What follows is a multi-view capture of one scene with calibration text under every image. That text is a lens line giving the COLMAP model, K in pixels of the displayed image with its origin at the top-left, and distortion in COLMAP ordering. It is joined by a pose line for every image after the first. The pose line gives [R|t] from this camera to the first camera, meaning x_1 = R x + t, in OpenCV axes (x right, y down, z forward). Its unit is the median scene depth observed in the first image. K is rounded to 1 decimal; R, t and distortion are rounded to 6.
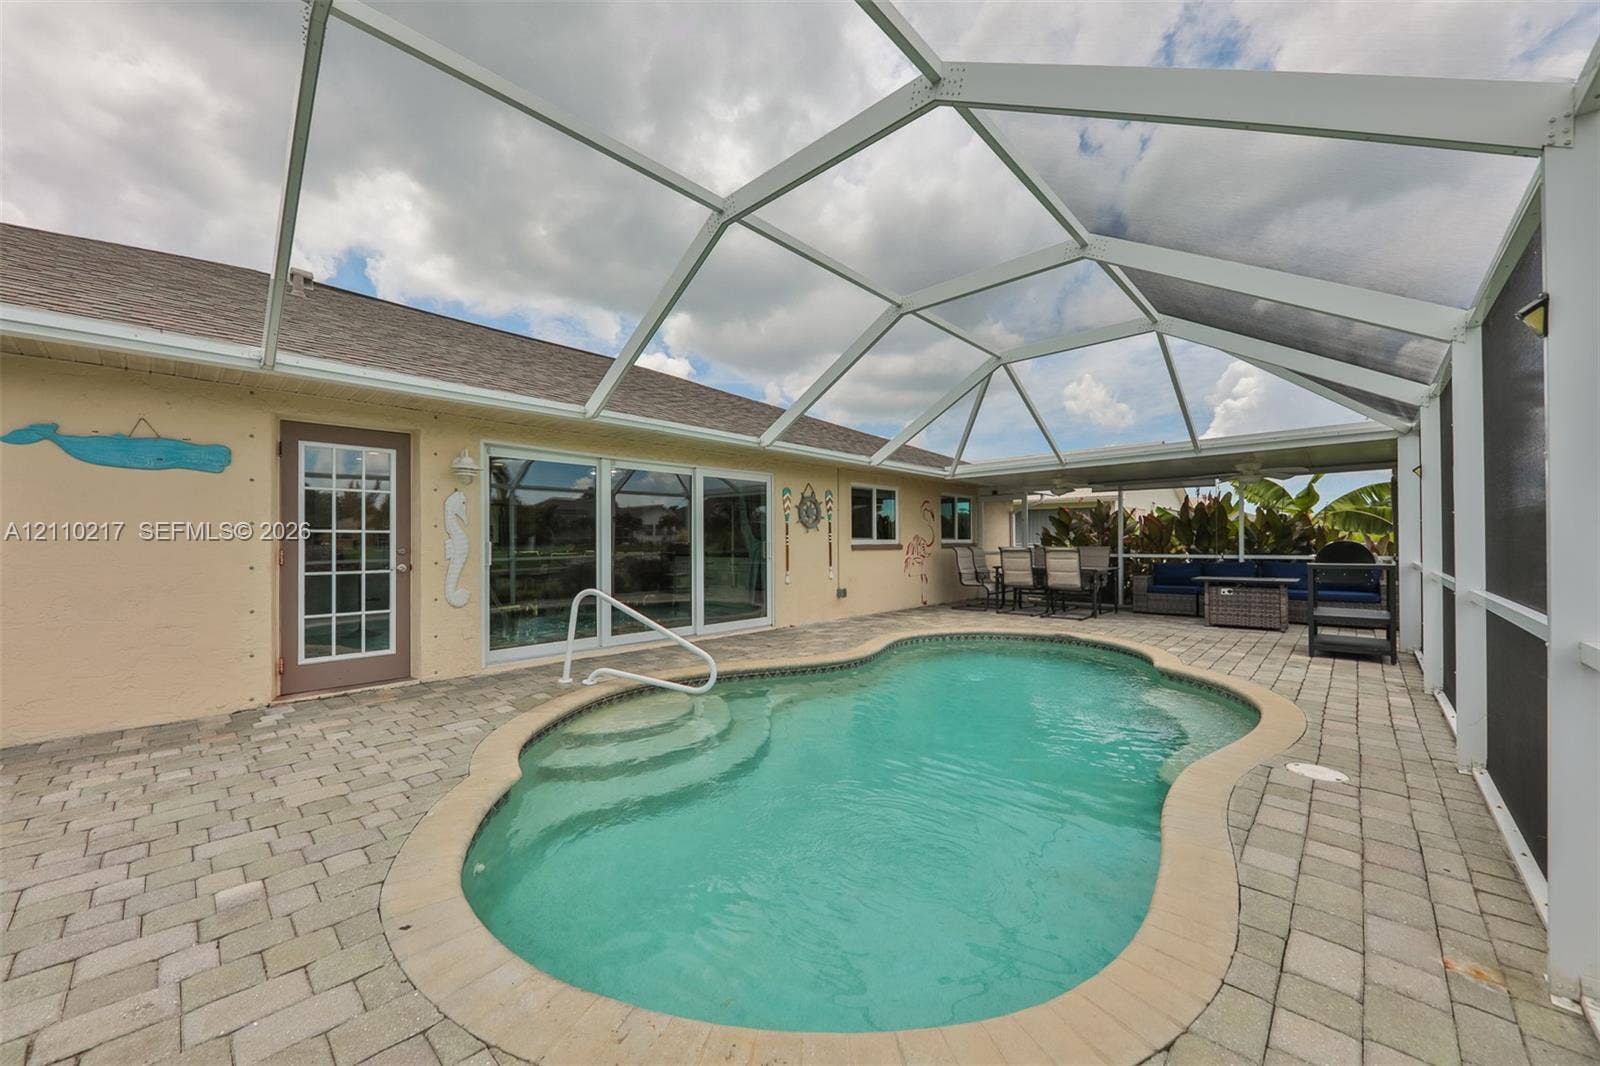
lens RADIAL K [[589.4, 0, 805.8], [0, 589.4, 537.9], [0, 0, 1]] dist [0.001119, -0.000281]
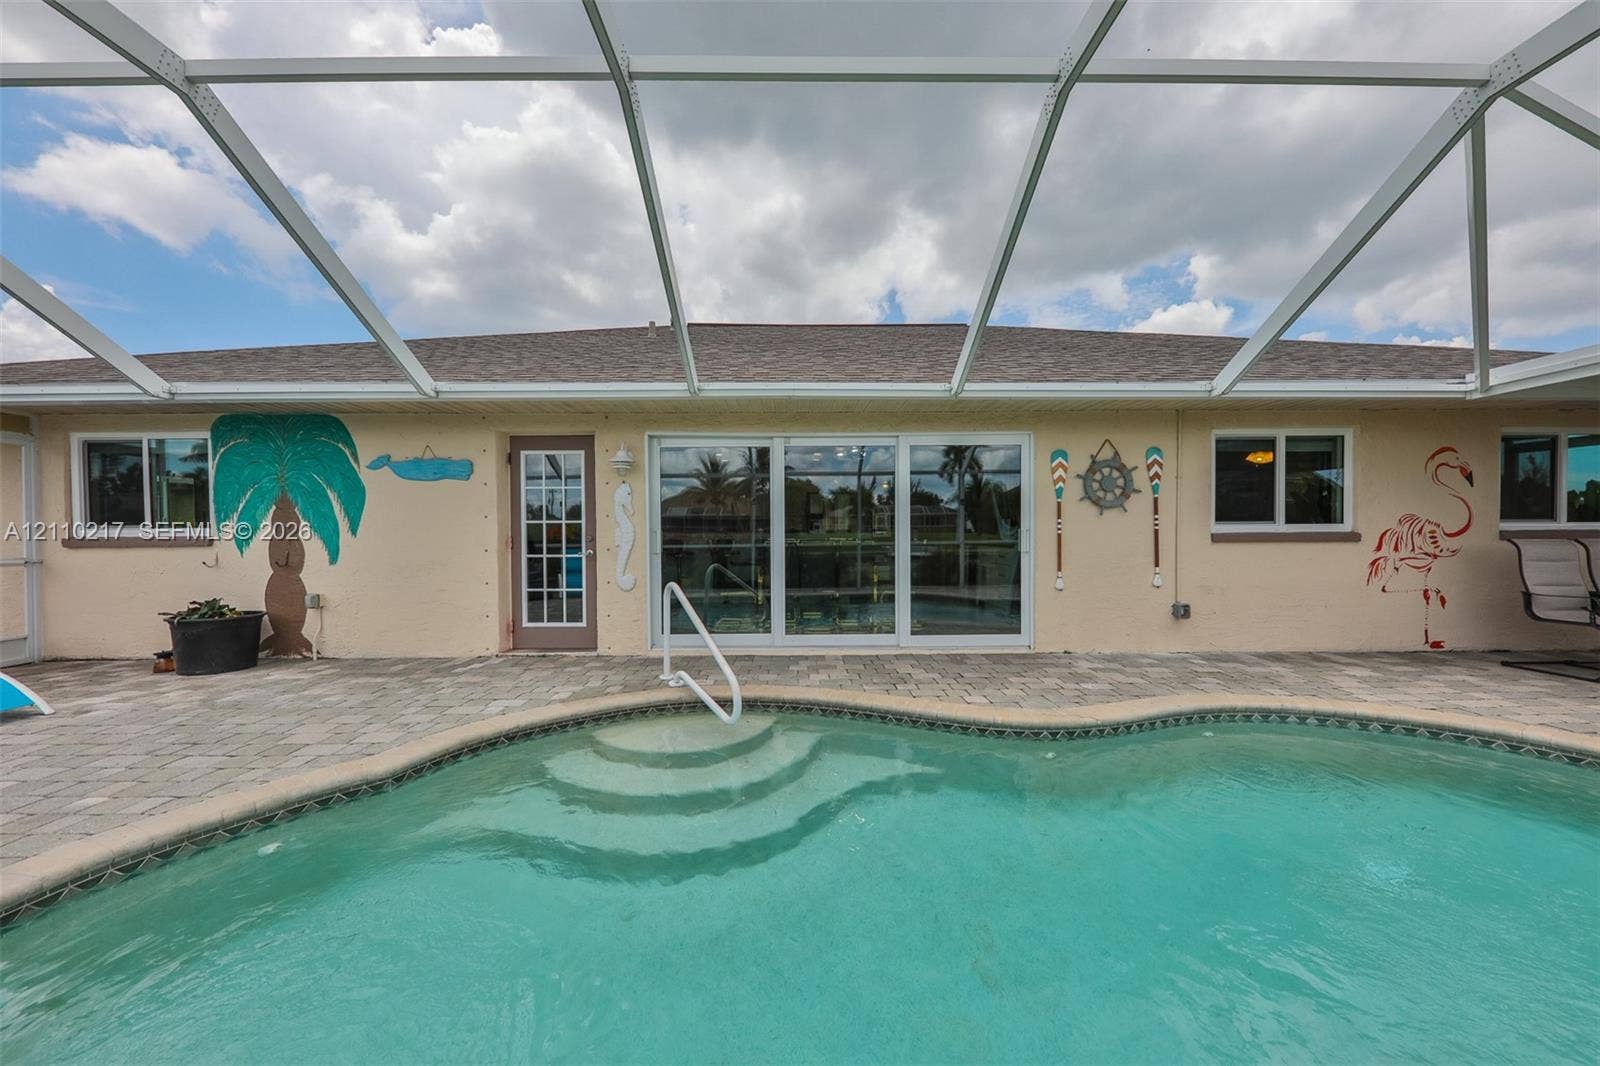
lens RADIAL K [[589.4, 0, 805.8], [0, 589.4, 537.9], [0, 0, 1]] dist [0.001119, -0.000281]
pose [[0.682982, 0.011514, -0.730344, 0.272429], [0.008068, 0.999696, 0.023305, -0.001225], [0.730391, -0.021810, 0.682681, 0.325101]]
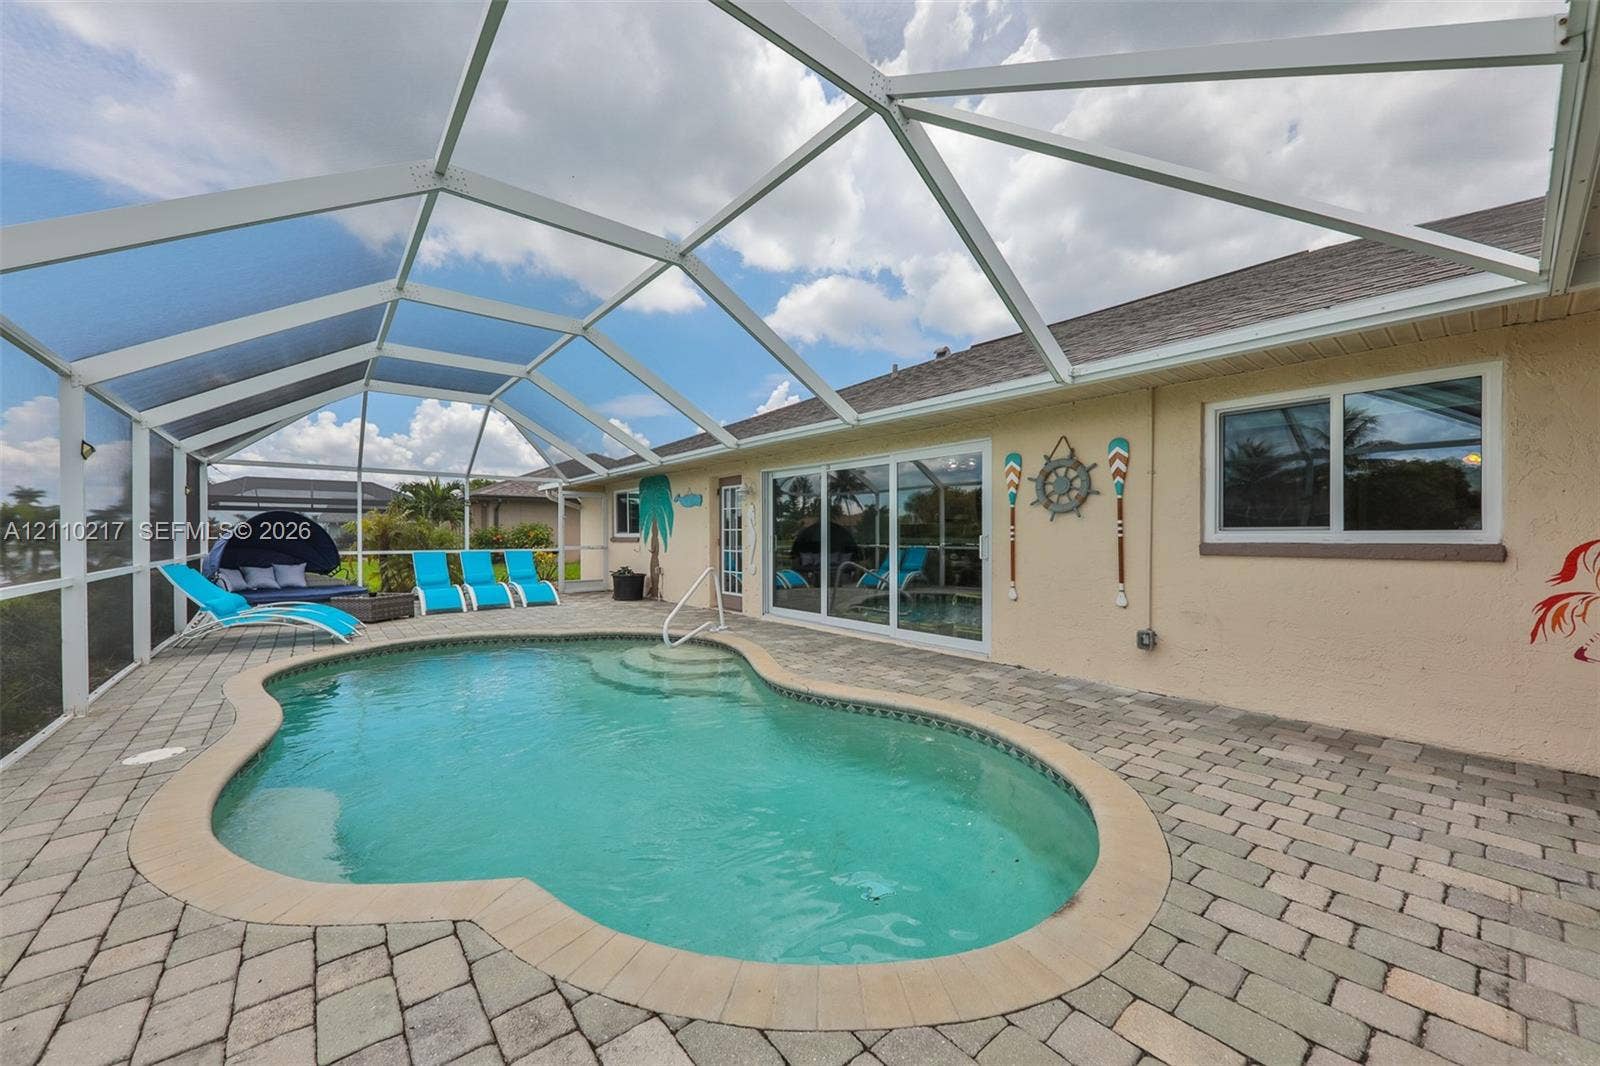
lens RADIAL K [[589.4, 0, 805.8], [0, 589.4, 537.9], [0, 0, 1]] dist [0.001119, -0.000281]
pose [[-0.126442, 0.002689, -0.991970, 0.657150], [0.002655, 0.999994, 0.002372, 0.006714], [0.991970, -0.002334, -0.126449, 0.873023]]
